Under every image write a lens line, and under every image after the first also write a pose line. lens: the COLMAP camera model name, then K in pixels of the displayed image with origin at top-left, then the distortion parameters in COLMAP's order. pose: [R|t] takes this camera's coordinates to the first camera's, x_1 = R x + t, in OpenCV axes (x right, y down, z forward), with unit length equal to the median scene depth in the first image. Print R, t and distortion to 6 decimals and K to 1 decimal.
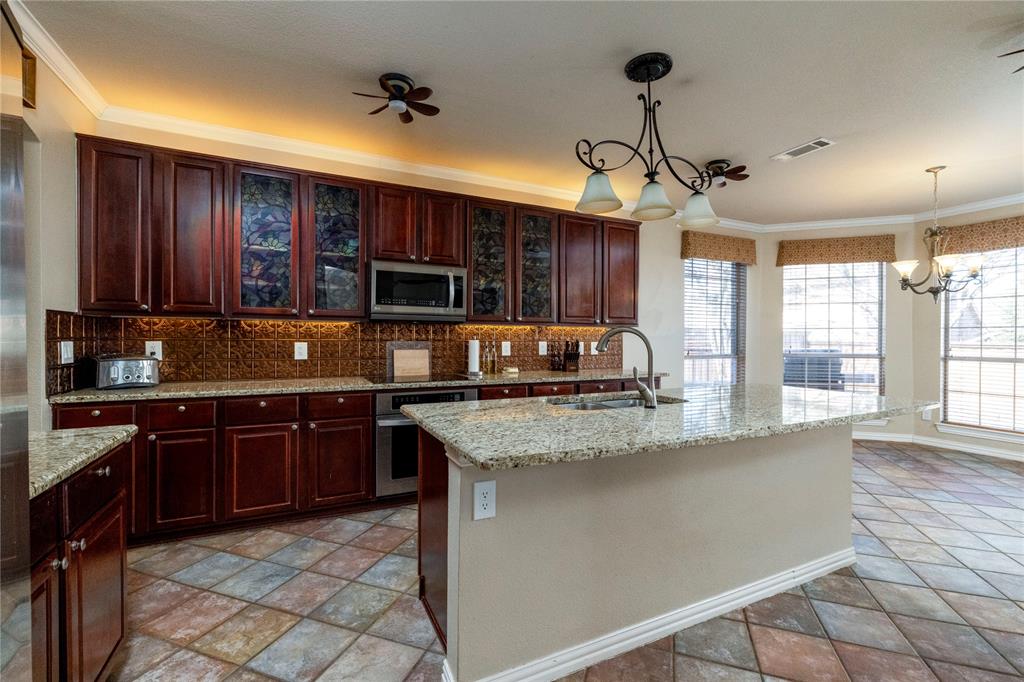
lens RADIAL K [[441.2, 0, 513.7], [0, 441.2, 340.7], [0, 0, 1]] dist [0.000657, 0.000846]
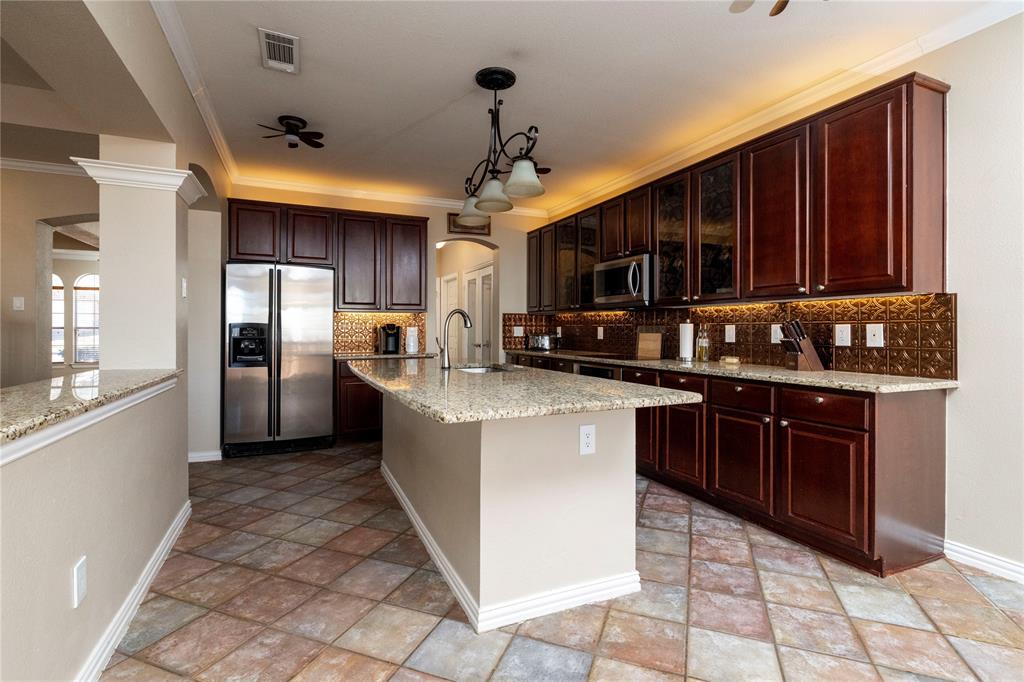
lens RADIAL K [[486.8, 0, 511.2], [0, 486.8, 334.4], [0, 0, 1]] dist [0.001451, 0.000893]
pose [[-0.041464, 0.003837, -0.999133, 1.061636], [-0.006836, 0.999968, 0.004124, 0.021745], [0.999117, 0.007001, -0.041436, 0.749301]]
